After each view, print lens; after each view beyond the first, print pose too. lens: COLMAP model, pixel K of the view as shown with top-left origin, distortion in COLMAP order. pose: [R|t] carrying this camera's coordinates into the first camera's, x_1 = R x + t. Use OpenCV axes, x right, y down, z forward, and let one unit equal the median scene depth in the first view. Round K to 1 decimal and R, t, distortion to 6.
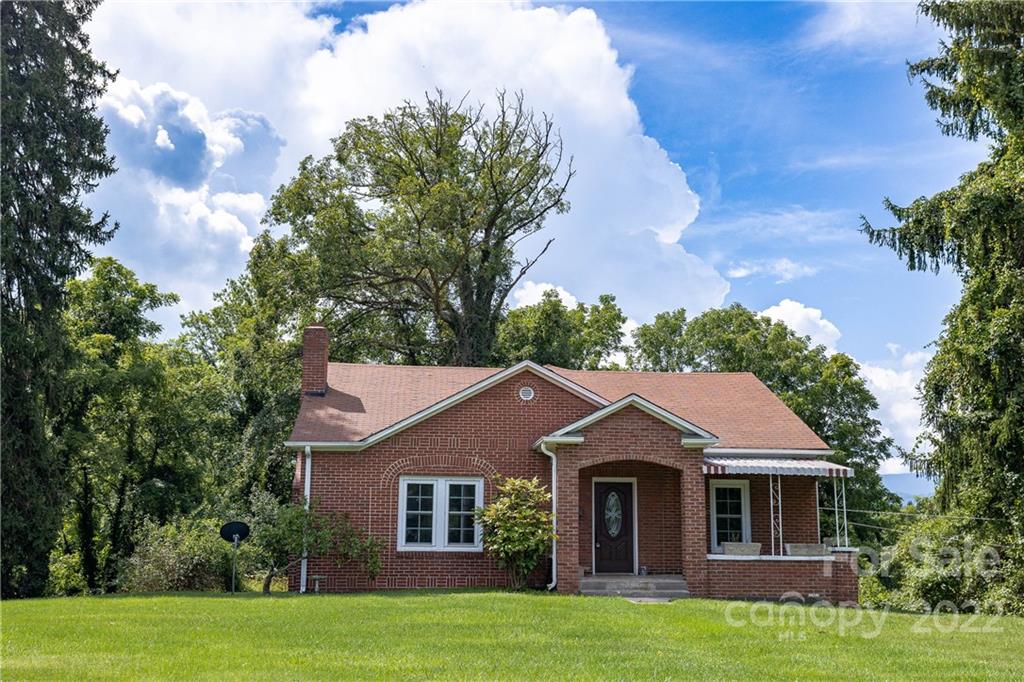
lens RADIAL K [[988.1, 0, 542.8], [0, 988.1, 355.7], [0, 0, 1]] dist [0.002016, 0.000000]
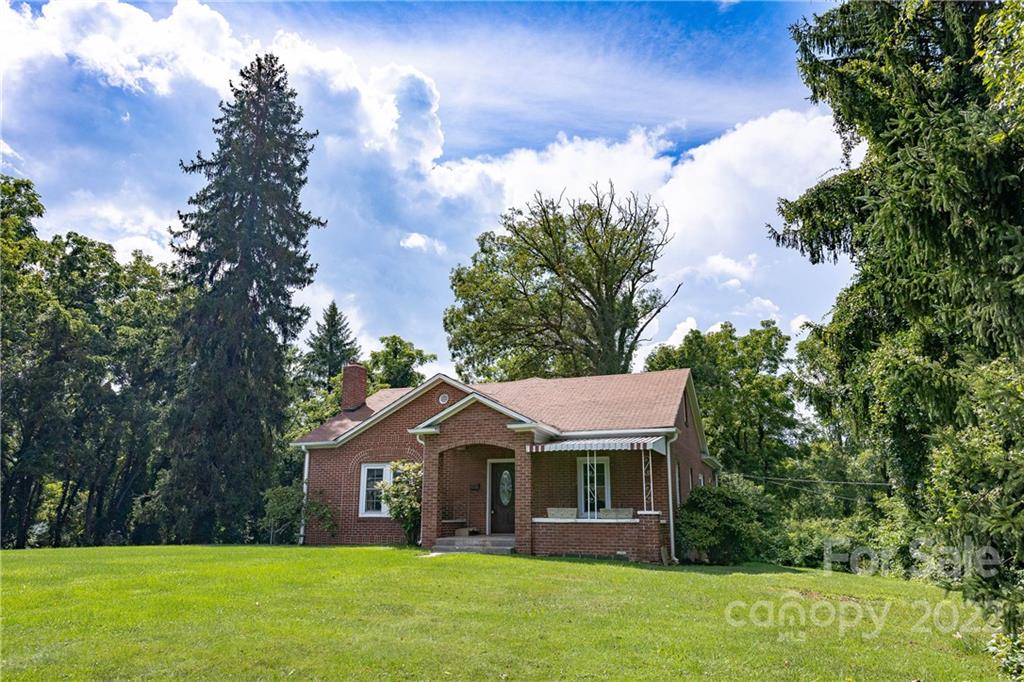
lens RADIAL K [[688.2, 0, 534.4], [0, 688.2, 346.3], [0, 0, 1]] dist [-0.005905, -0.000387]
pose [[0.902969, -0.108619, -0.415750, 0.511727], [0.083674, 0.993450, -0.077818, 0.052021], [0.421479, 0.035479, 0.906144, 0.202527]]
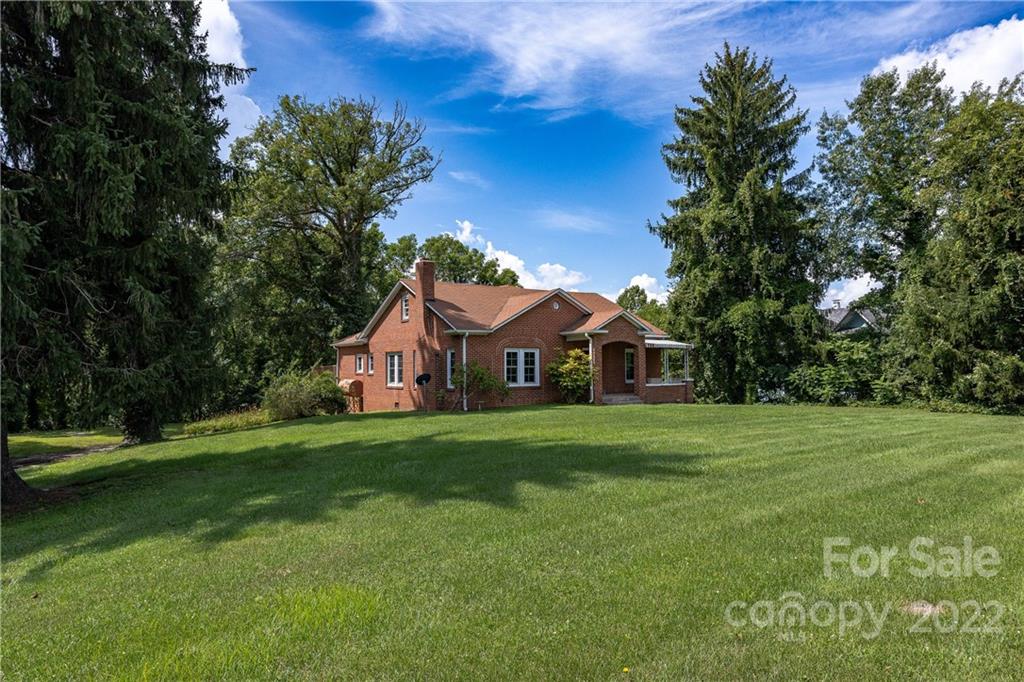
lens RADIAL K [[644.5, 0, 526.5], [0, 644.5, 340.6], [0, 0, 1]] dist [-0.031878, 0.005001]
pose [[0.868256, 0.003147, 0.496107, -0.721225], [-0.071042, 0.990463, 0.118050, -0.040966], [-0.491004, -0.137742, 0.860199, -0.079270]]
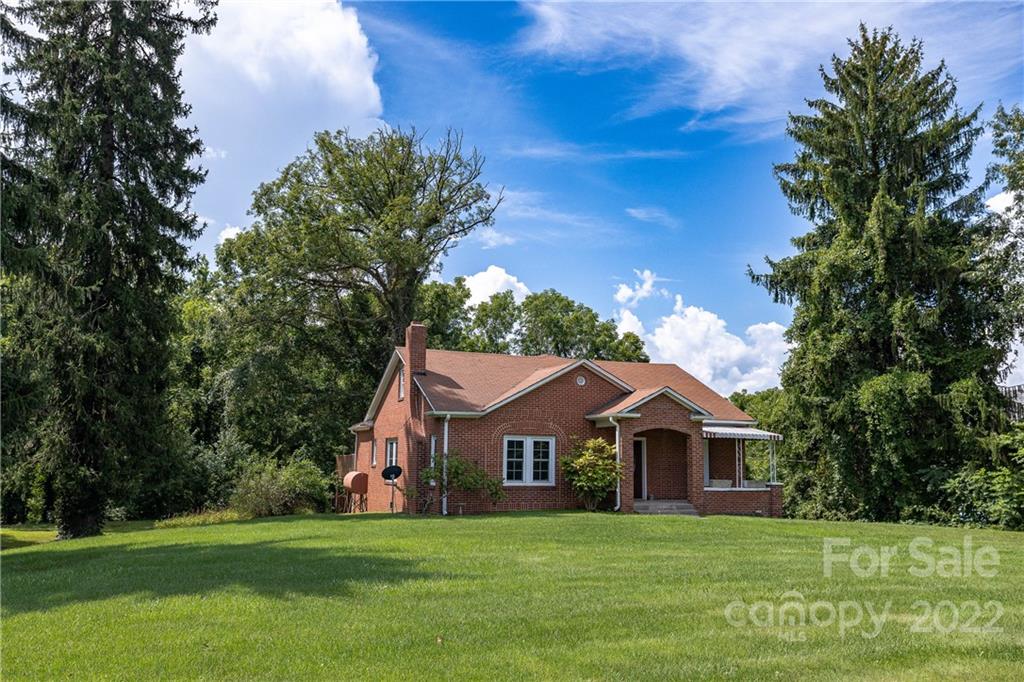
lens RADIAL K [[848.3, 0, 534.1], [0, 848.3, 339.7], [0, 0, 1]] dist [-0.009083, 0.016049]
pose [[0.956711, 0.045067, 0.287529, -0.472022], [-0.056191, 0.997953, 0.030550, -0.061066], [-0.285564, -0.045385, 0.957285, -0.215115]]
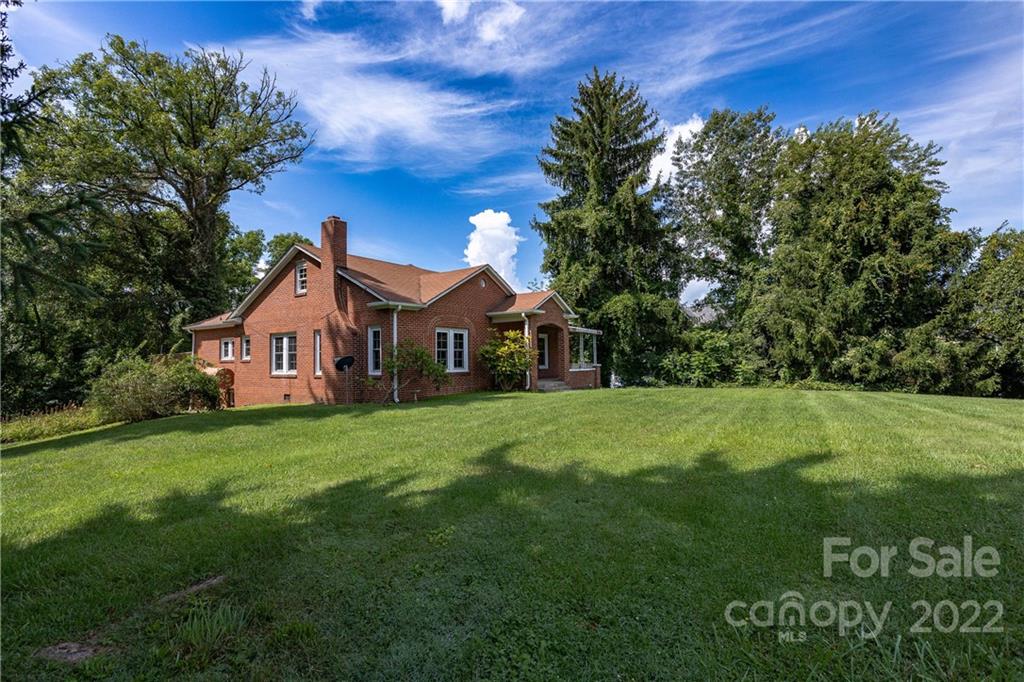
lens RADIAL K [[497.9, 0, 513.3], [0, 497.9, 339.2], [0, 0, 1]] dist [-0.048468, 0.031519]
pose [[0.650505, 0.015865, 0.759336, -0.679370], [-0.116163, 0.990097, 0.078828, 0.062489], [-0.750566, -0.139484, 0.645907, 0.379681]]
